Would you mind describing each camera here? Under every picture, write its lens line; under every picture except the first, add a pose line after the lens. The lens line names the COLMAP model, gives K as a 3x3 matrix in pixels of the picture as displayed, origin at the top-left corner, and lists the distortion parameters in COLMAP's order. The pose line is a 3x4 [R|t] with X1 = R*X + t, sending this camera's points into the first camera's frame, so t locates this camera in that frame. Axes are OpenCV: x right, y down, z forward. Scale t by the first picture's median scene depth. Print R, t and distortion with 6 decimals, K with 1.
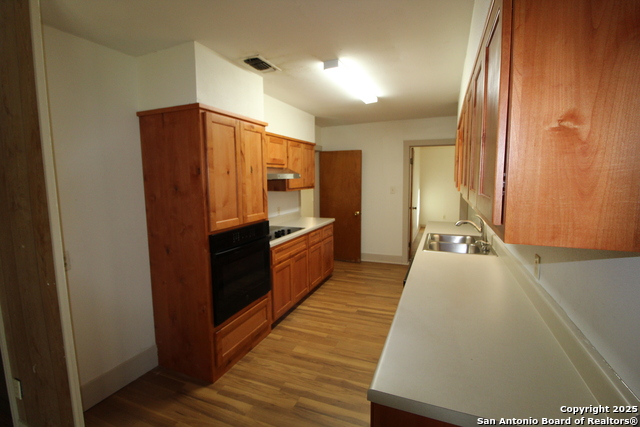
lens RADIAL K [[295.1, 0, 320.2], [0, 295.1, 211.9], [0, 0, 1]] dist [-0.005225, -0.000332]
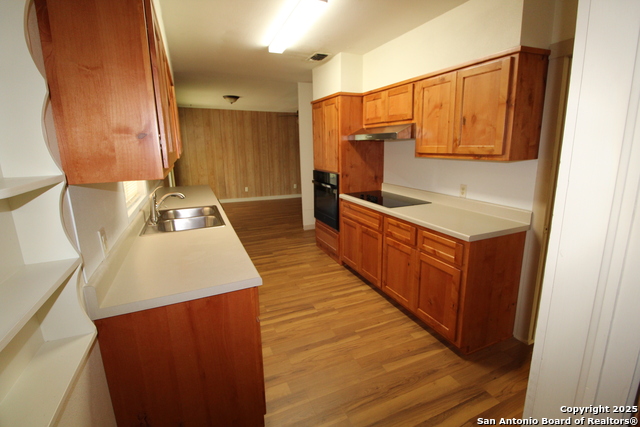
lens RADIAL K [[295.1, 0, 319.5], [0, 295.1, 211.2], [0, 0, 1]] dist [-0.005225, -0.000332]
pose [[-0.693109, 0.182759, -0.697280, 0.689850], [-0.060205, 0.949268, 0.308652, -0.181423], [0.718314, 0.255909, -0.646943, 1.602936]]
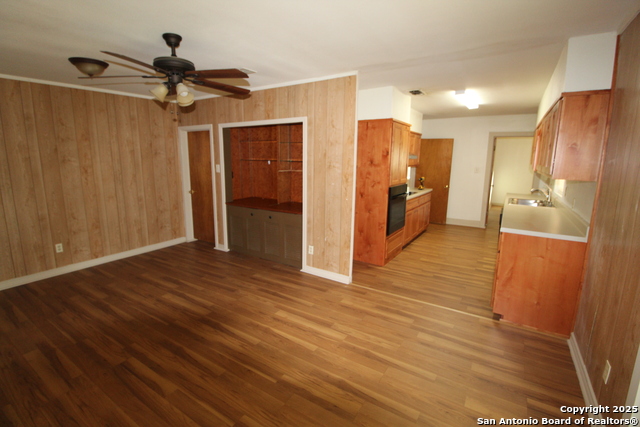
lens RADIAL K [[295.1, 0, 319.5], [0, 295.1, 209.3], [0, 0, 1]] dist [-0.005225, -0.000332]
pose [[0.983262, 0.059594, -0.172175, -0.333053], [-0.050138, 0.997012, 0.058759, 0.090704], [0.175162, -0.049143, 0.983312, -0.665447]]
